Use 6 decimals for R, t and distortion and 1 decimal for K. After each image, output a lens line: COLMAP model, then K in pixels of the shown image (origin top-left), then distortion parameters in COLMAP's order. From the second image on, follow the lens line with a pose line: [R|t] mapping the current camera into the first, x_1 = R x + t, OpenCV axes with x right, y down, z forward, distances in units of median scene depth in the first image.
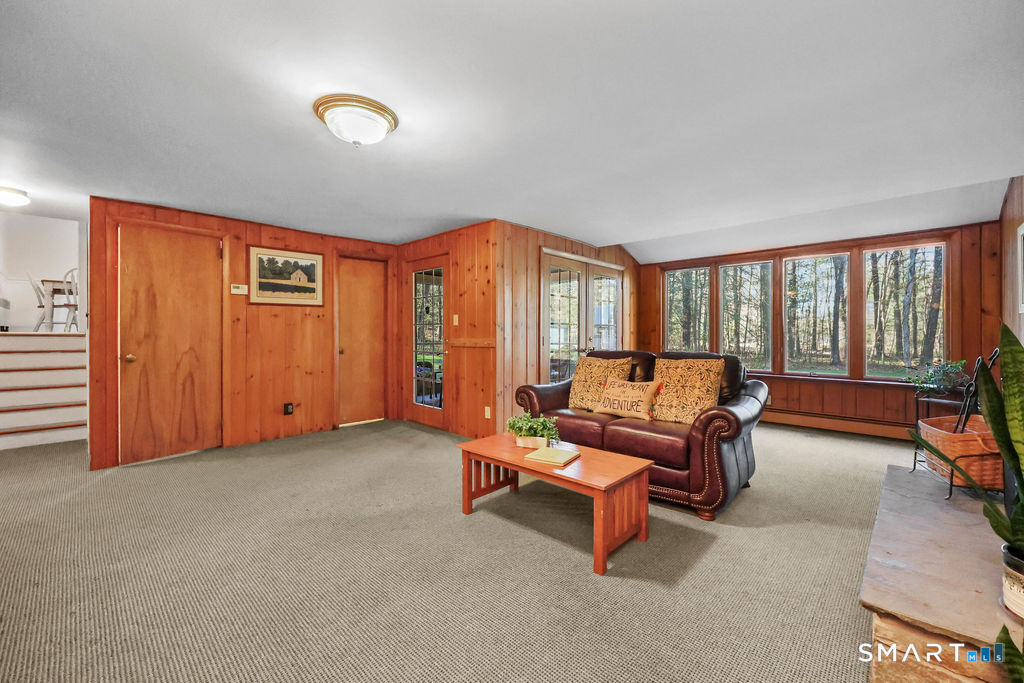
lens RADIAL K [[420.7, 0, 518.0], [0, 420.7, 334.8], [0, 0, 1]] dist [0.001456, 0.000320]
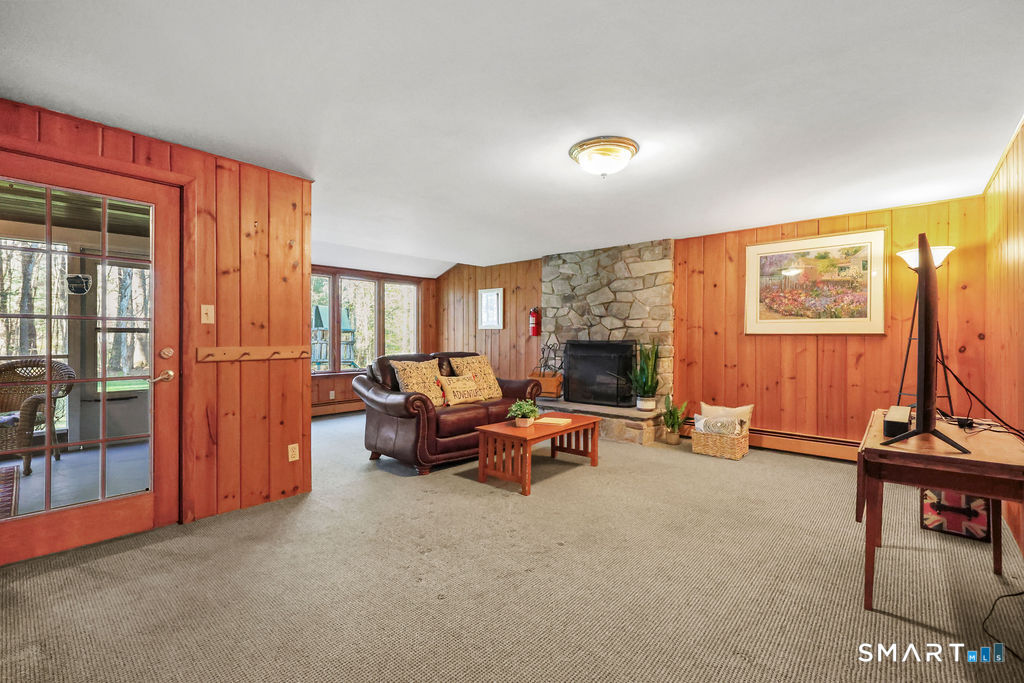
lens RADIAL K [[435.8, 0, 516.5], [0, 435.8, 338.8], [0, 0, 1]] dist [-0.002155, -0.000243]
pose [[-0.033253, -0.002019, 0.999445, -0.796233], [0.002950, 0.999993, 0.002118, -0.002617], [-0.999443, 0.003019, -0.033247, 0.652487]]
